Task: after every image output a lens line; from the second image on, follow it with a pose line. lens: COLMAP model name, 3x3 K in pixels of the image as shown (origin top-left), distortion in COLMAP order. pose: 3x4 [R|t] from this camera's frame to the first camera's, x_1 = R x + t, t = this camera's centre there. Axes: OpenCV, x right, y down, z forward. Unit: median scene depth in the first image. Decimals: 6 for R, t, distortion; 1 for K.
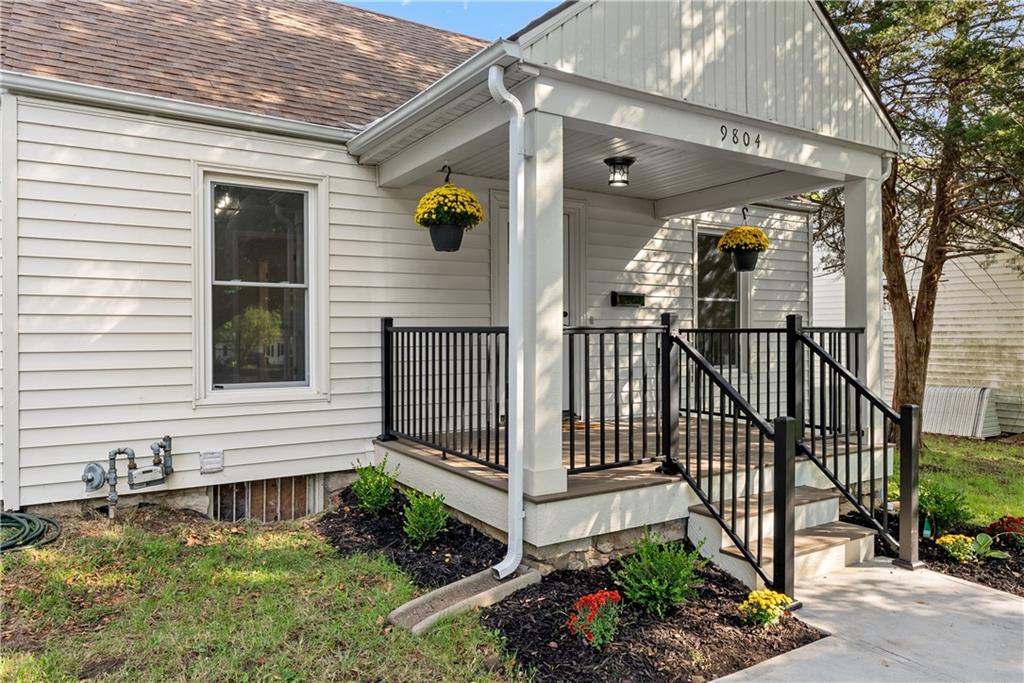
lens RADIAL K [[707.8, 0, 526.0], [0, 707.8, 344.8], [0, 0, 1]] dist [0.003803, 0.000453]
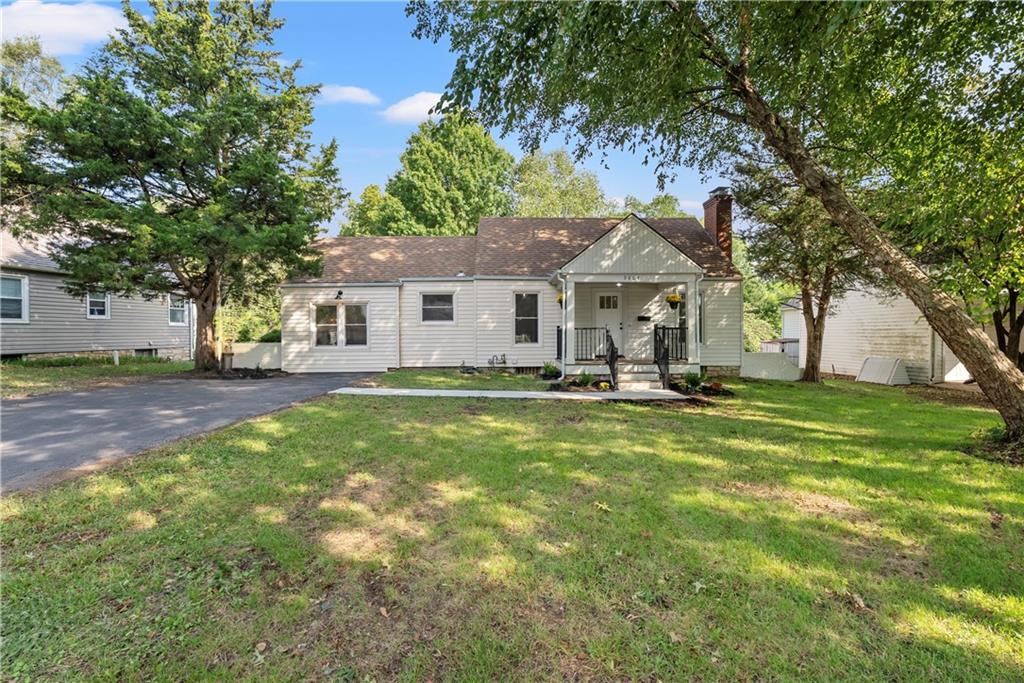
lens RADIAL K [[467.2, 0, 512.0], [0, 467.2, 341.5], [0, 0, 1]] dist [-0.002156, 0.000218]
pose [[0.857956, 0.005950, -0.513688, 0.956176], [-0.006221, 0.999980, 0.001191, 0.047005], [0.513685, 0.002174, 0.857976, -1.367612]]
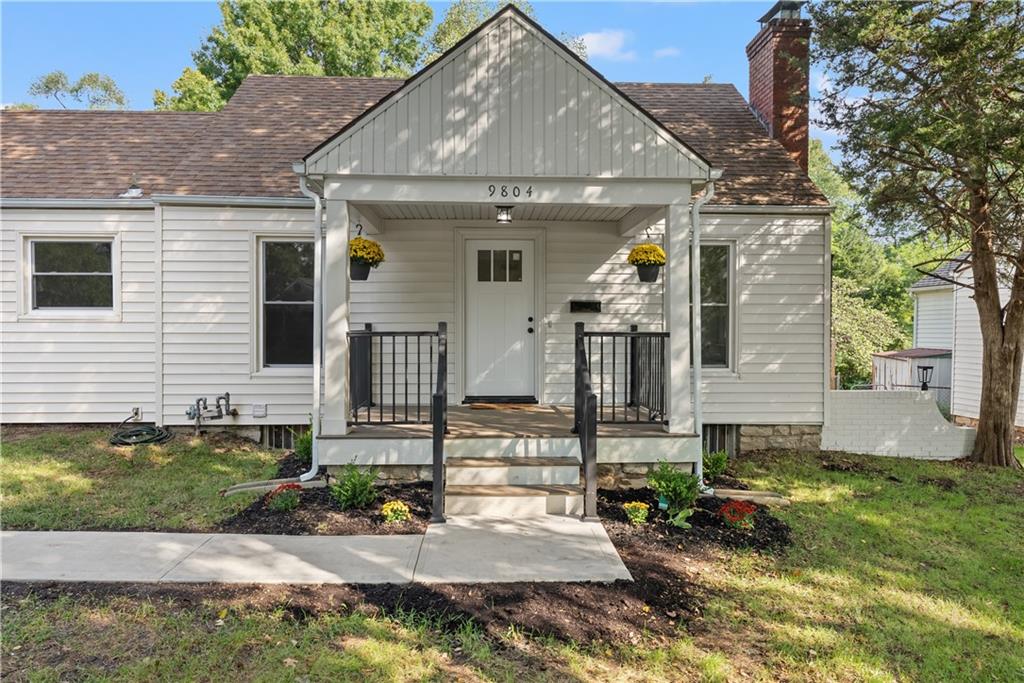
lens RADIAL K [[718.2, 0, 509.4], [0, 718.2, 353.1], [0, 0, 1]] dist [0.000952, 0.001587]
pose [[0.868209, 0.021257, -0.495743, 0.899026], [-0.013077, 0.999715, 0.019965, -0.011599], [0.496026, -0.010851, 0.868240, -0.173823]]
